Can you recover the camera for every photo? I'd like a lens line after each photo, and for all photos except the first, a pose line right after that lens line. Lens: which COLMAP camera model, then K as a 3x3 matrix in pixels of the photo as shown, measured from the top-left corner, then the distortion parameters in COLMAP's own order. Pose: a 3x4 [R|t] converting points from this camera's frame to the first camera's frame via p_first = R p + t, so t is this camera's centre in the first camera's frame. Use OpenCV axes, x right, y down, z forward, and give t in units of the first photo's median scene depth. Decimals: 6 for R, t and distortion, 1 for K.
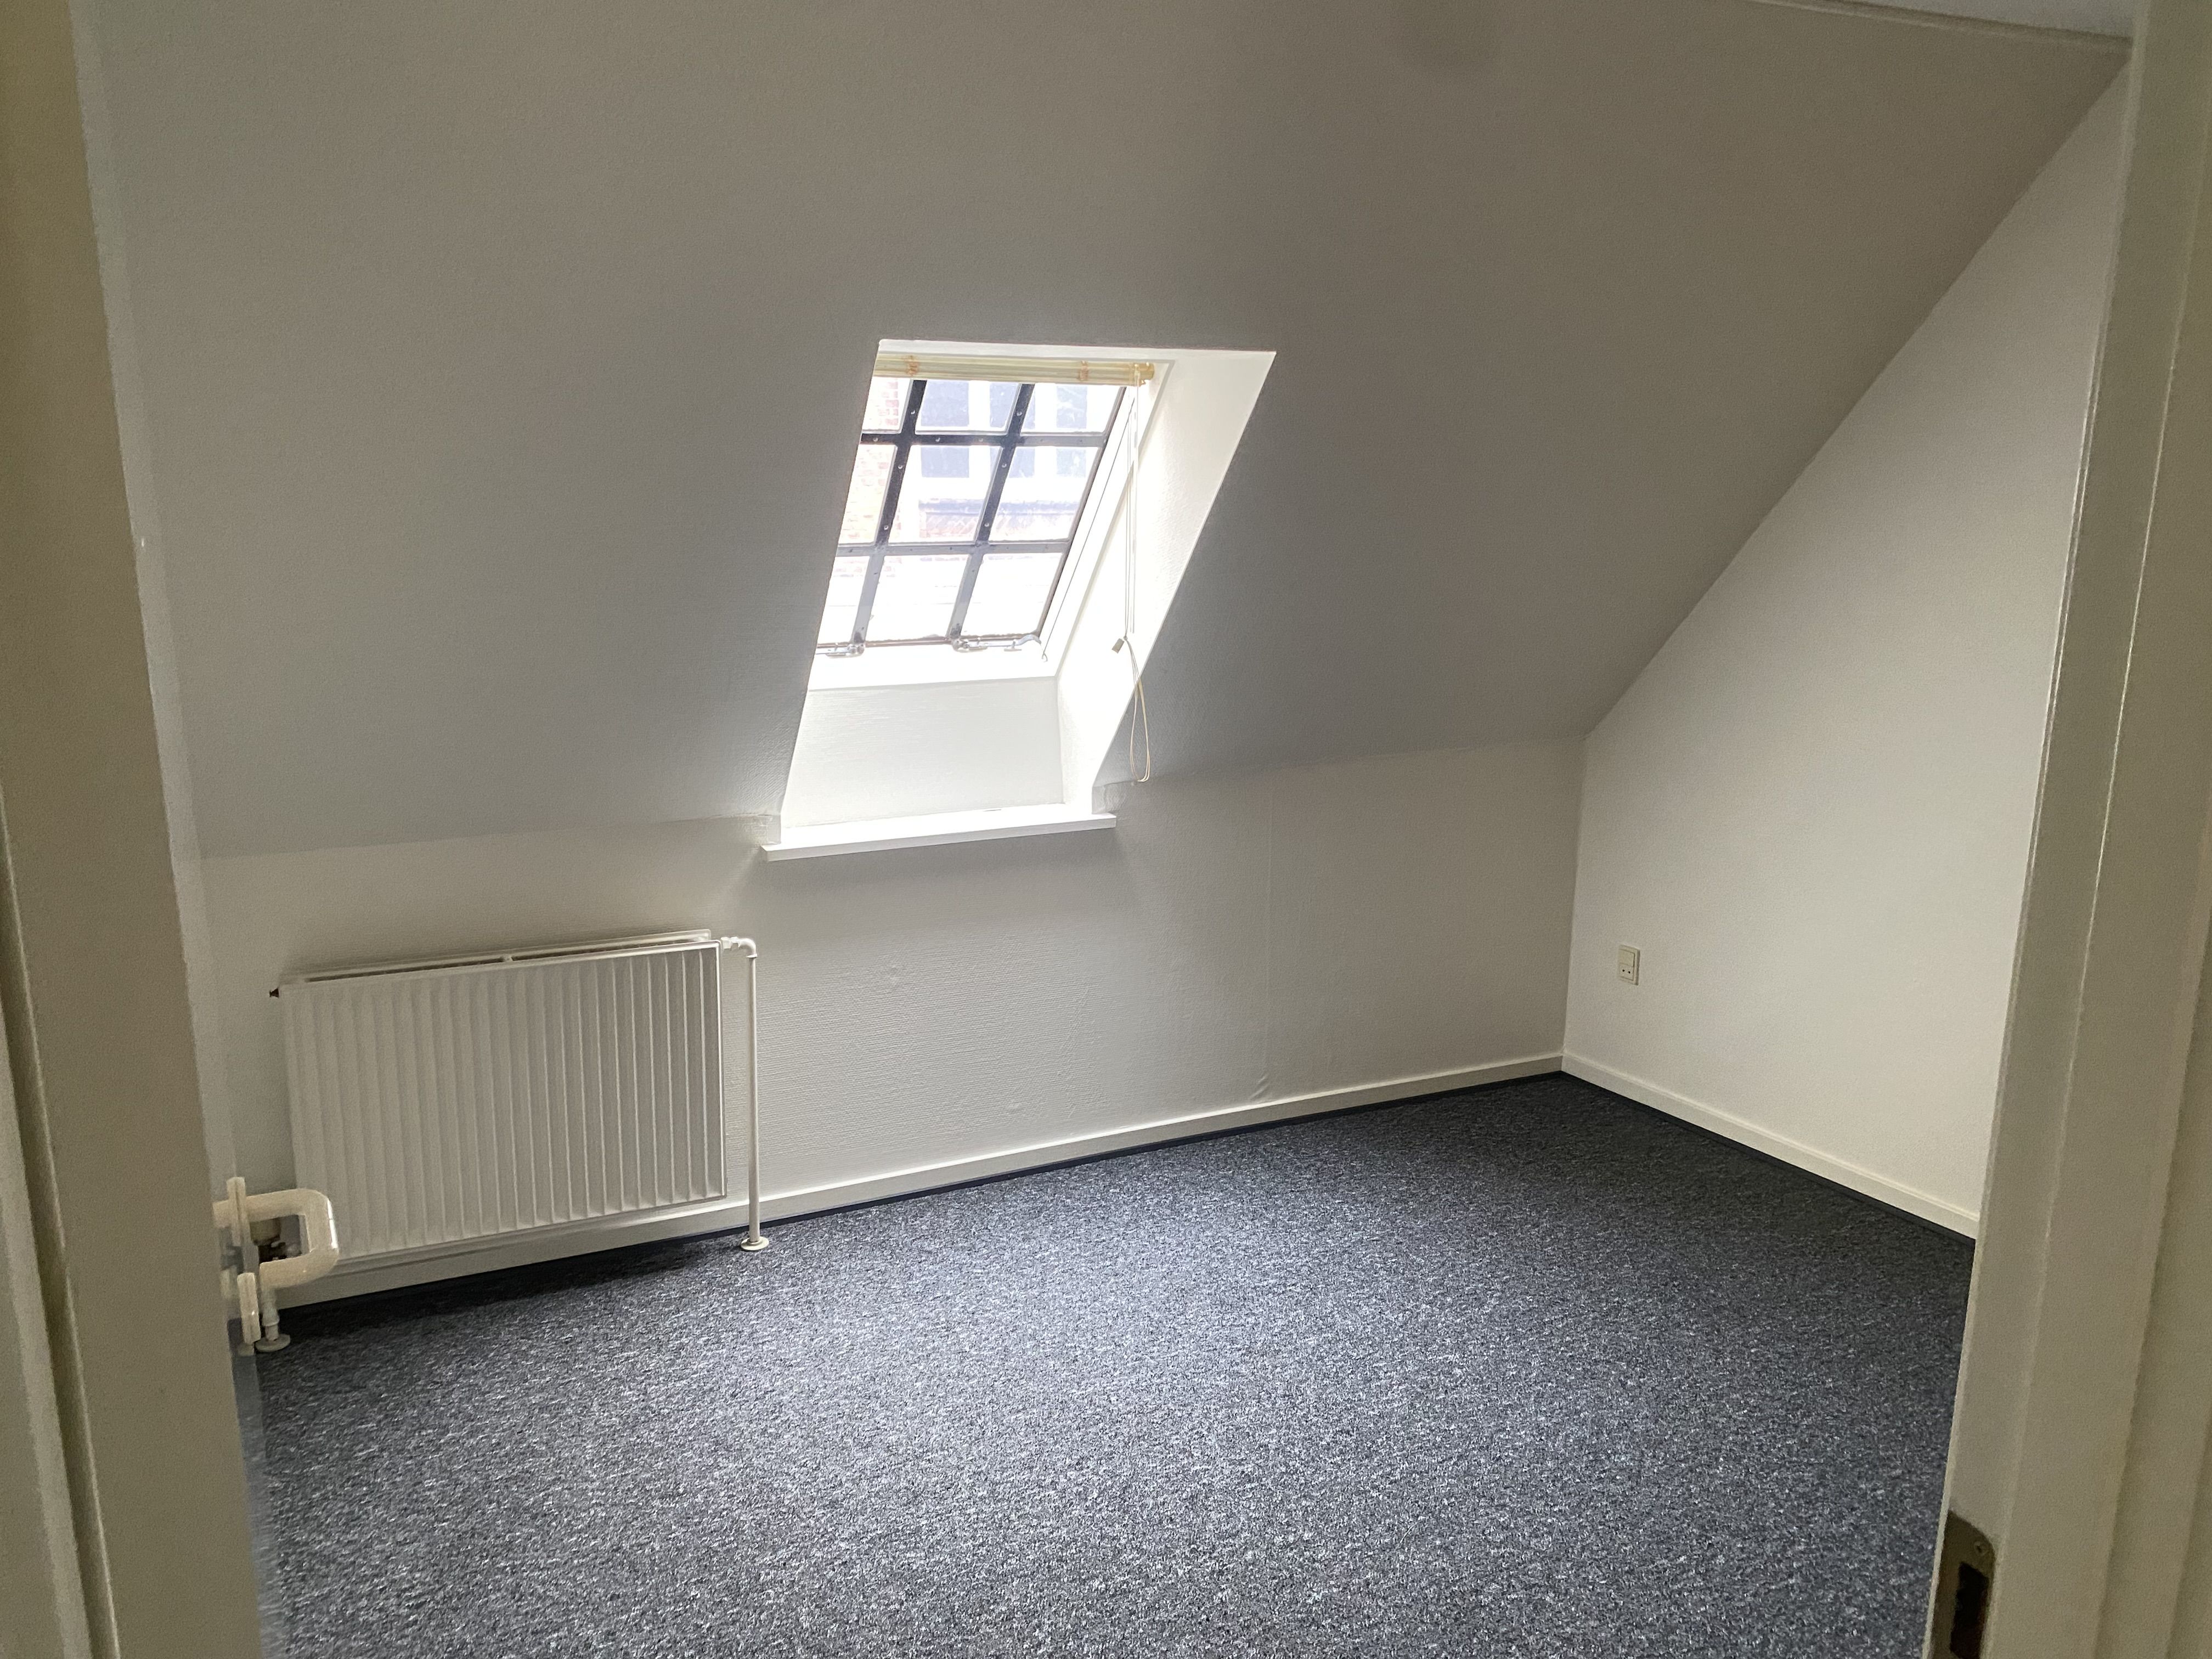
lens RADIAL K [[1707.3, 0, 1101.5], [0, 1707.3, 828.6], [0, 0, 1]] dist [0.063405, -0.007266]
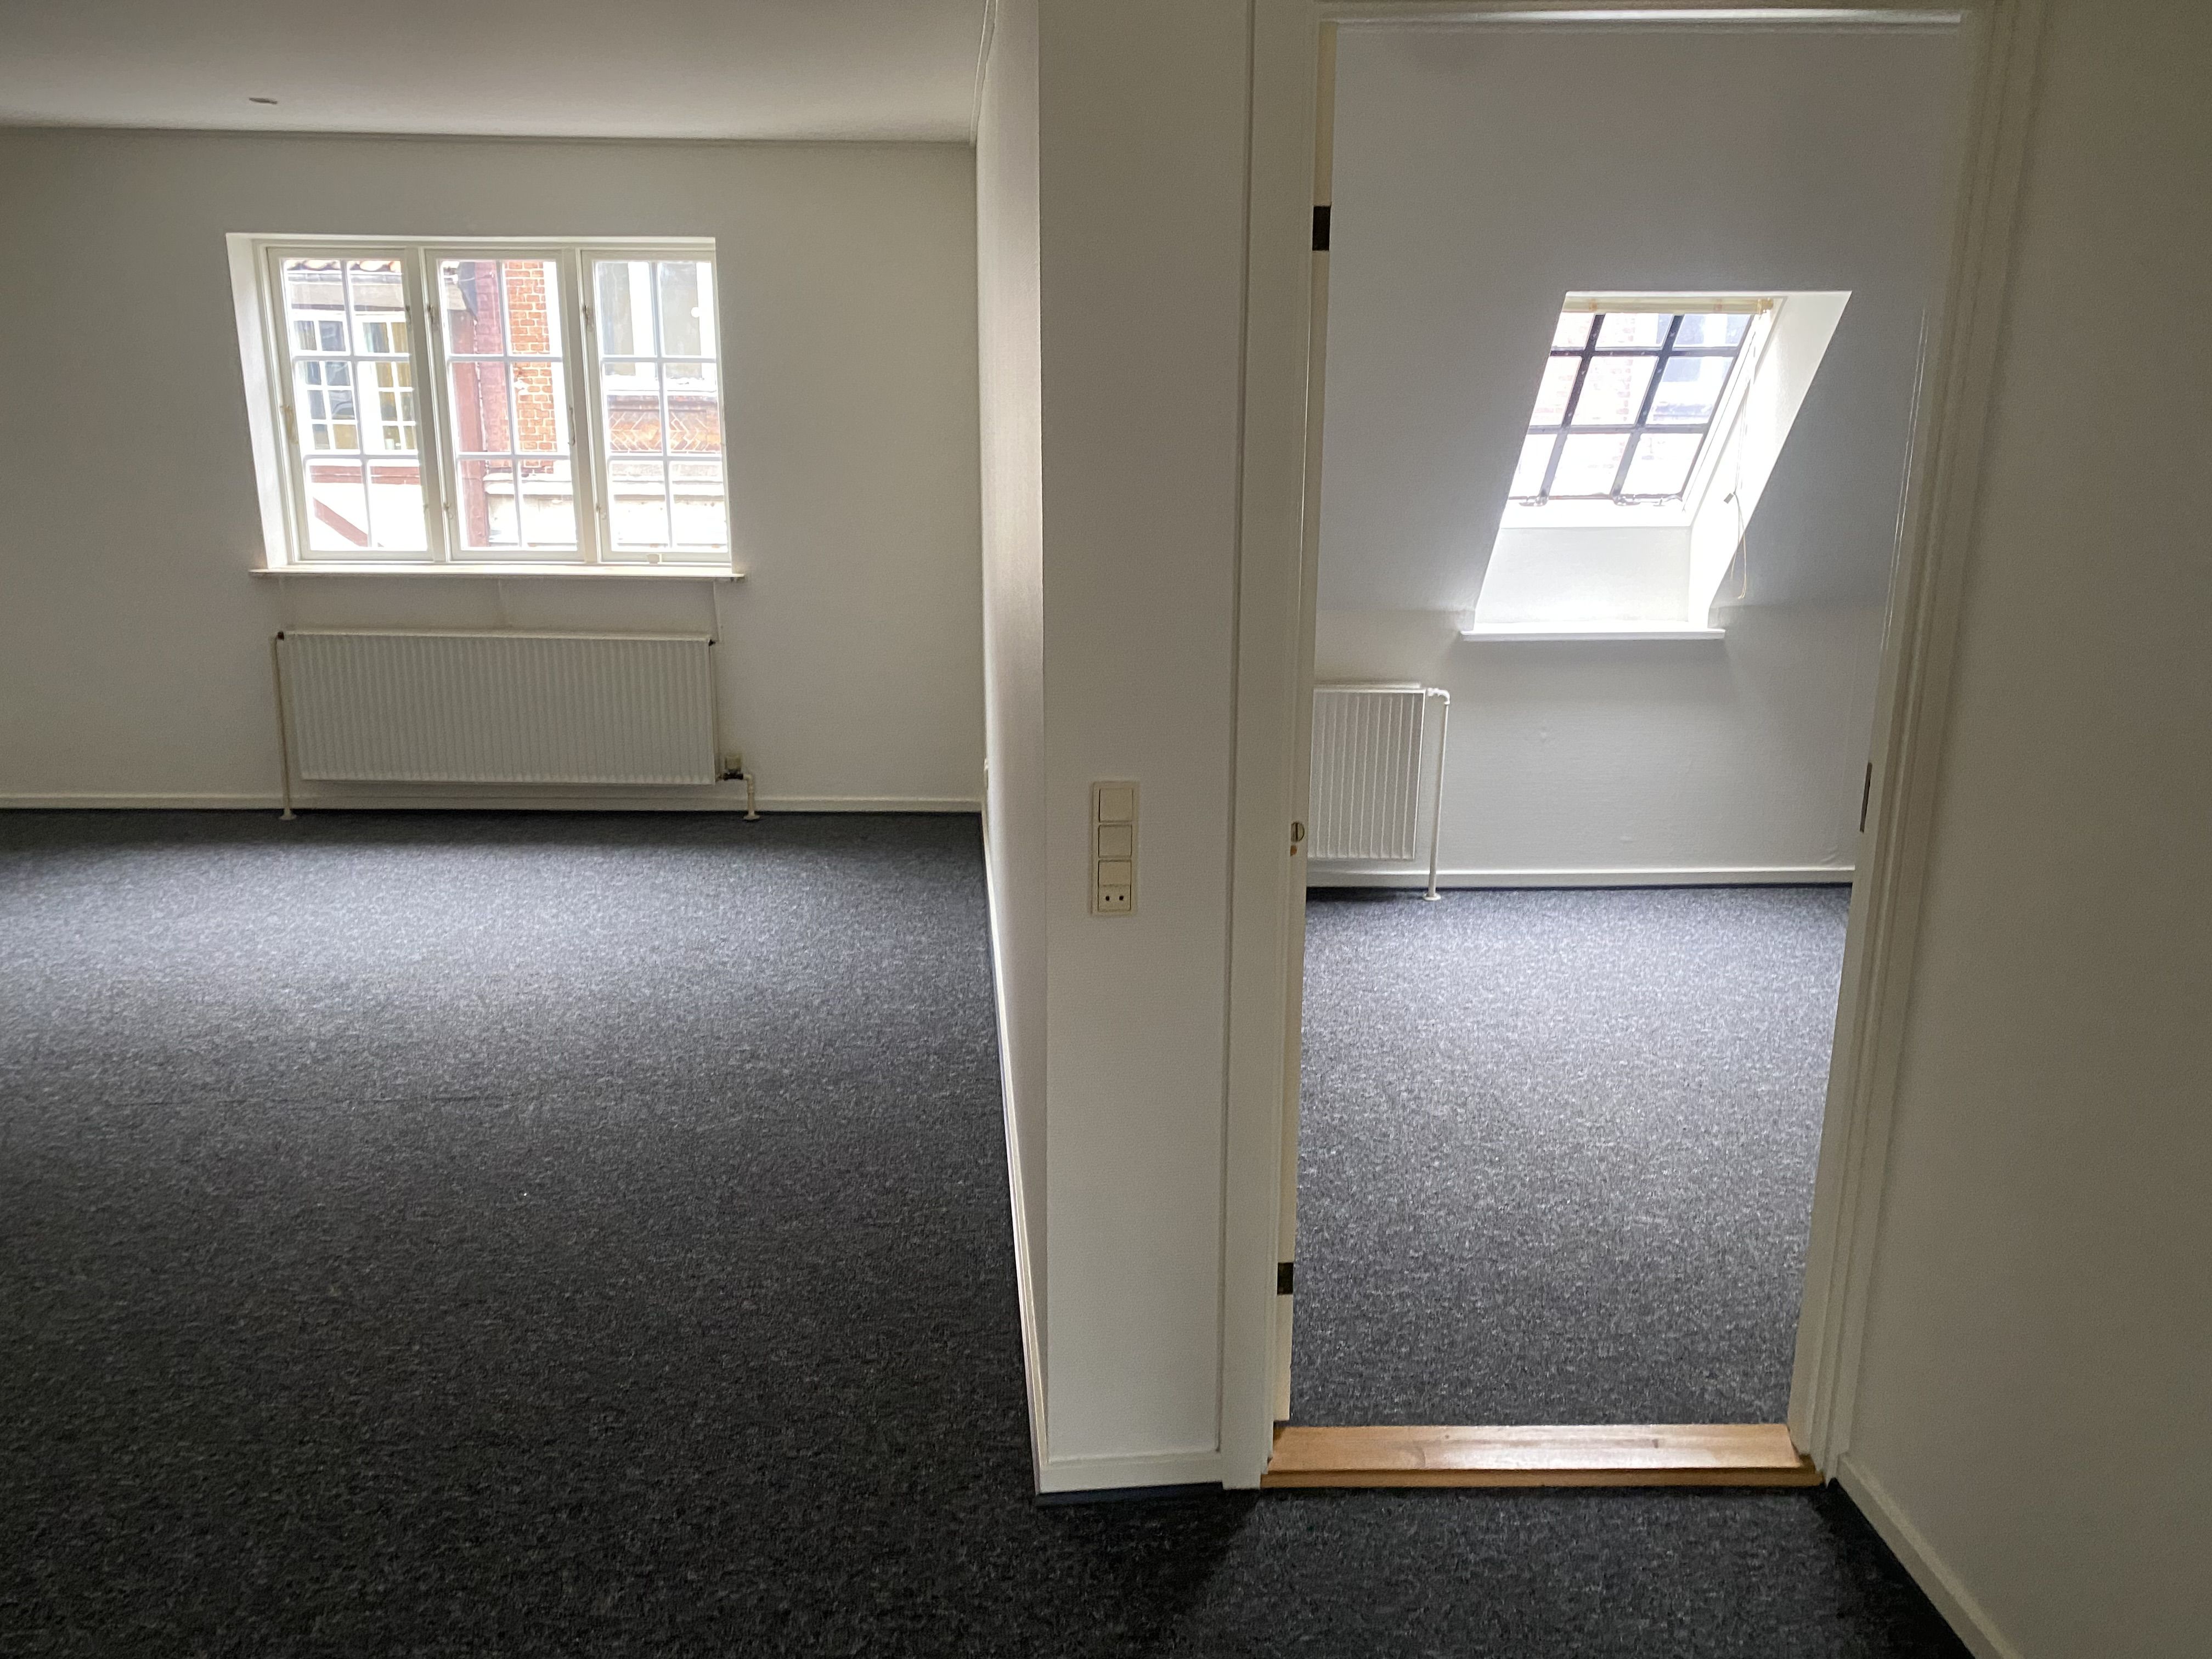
lens RADIAL K [[1707.3, 0, 1097.1], [0, 1707.3, 757.6], [0, 0, 1]] dist [0.063405, -0.007266]
pose [[0.912755, 0.095273, -0.397242, 0.112658], [-0.086721, 0.995450, 0.039484, 0.087853], [0.399197, -0.001590, 0.916864, -0.479234]]
